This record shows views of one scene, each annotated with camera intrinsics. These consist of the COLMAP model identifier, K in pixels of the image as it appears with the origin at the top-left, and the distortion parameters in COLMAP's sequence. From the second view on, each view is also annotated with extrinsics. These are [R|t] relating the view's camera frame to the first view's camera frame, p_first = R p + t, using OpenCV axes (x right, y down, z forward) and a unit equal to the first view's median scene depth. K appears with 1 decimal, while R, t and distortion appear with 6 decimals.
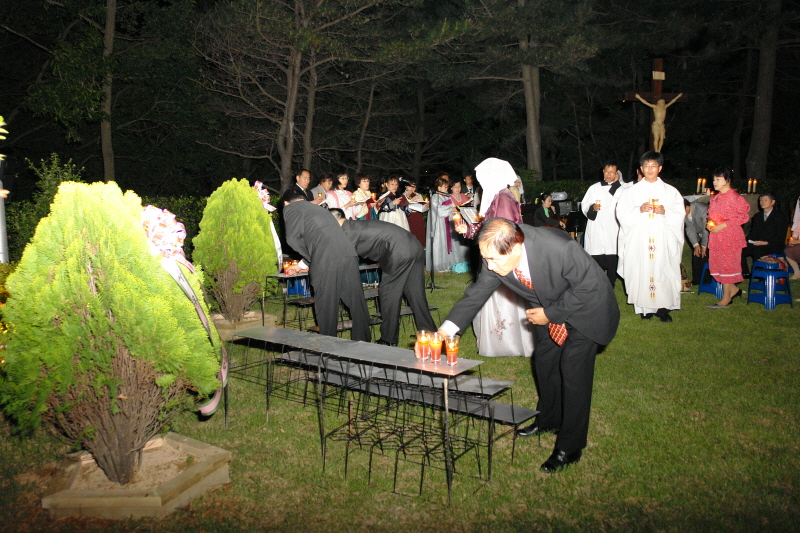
lens RADIAL K [[696.9, 0, 380.3], [0, 696.9, 265.3], [0, 0, 1]] dist [-0.059963, 0.069716]
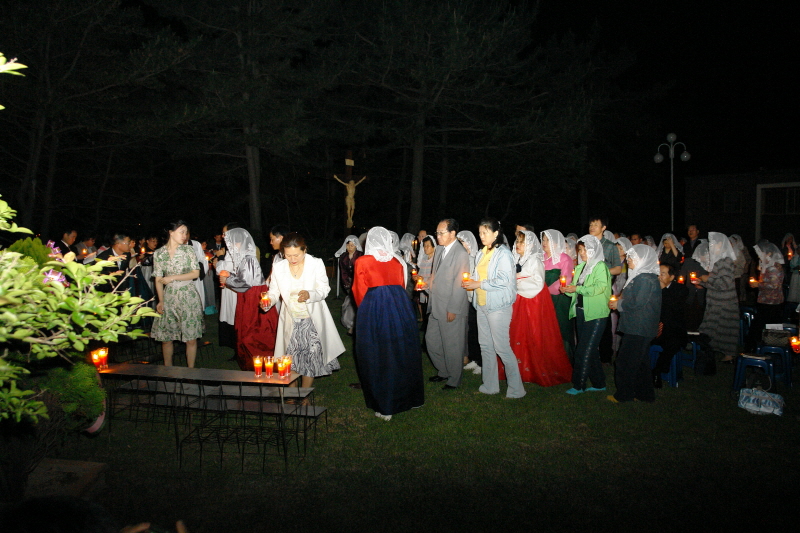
lens RADIAL K [[581.7, 0, 402.9], [0, 581.7, 268.6], [0, 0, 1]] dist [-0.070838, 0.006776]
pose [[0.880253, -0.004723, 0.474481, -0.040969], [0.034711, 0.997912, -0.054463, -0.001648], [-0.473234, 0.064411, 0.878579, -0.032109]]
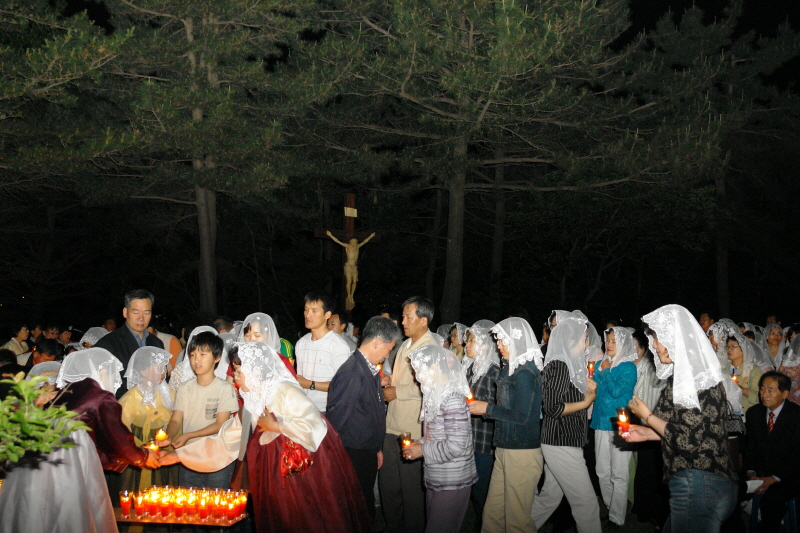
lens RADIAL K [[937.3, 0, 396.7], [0, 937.3, 262.5], [0, 0, 1]] dist [0.032535, 0.000000]
pose [[0.904088, 0.050579, 0.424342, -0.052309], [0.025034, 0.984997, -0.170744, -0.000009], [-0.426611, 0.164991, 0.889259, -0.092549]]
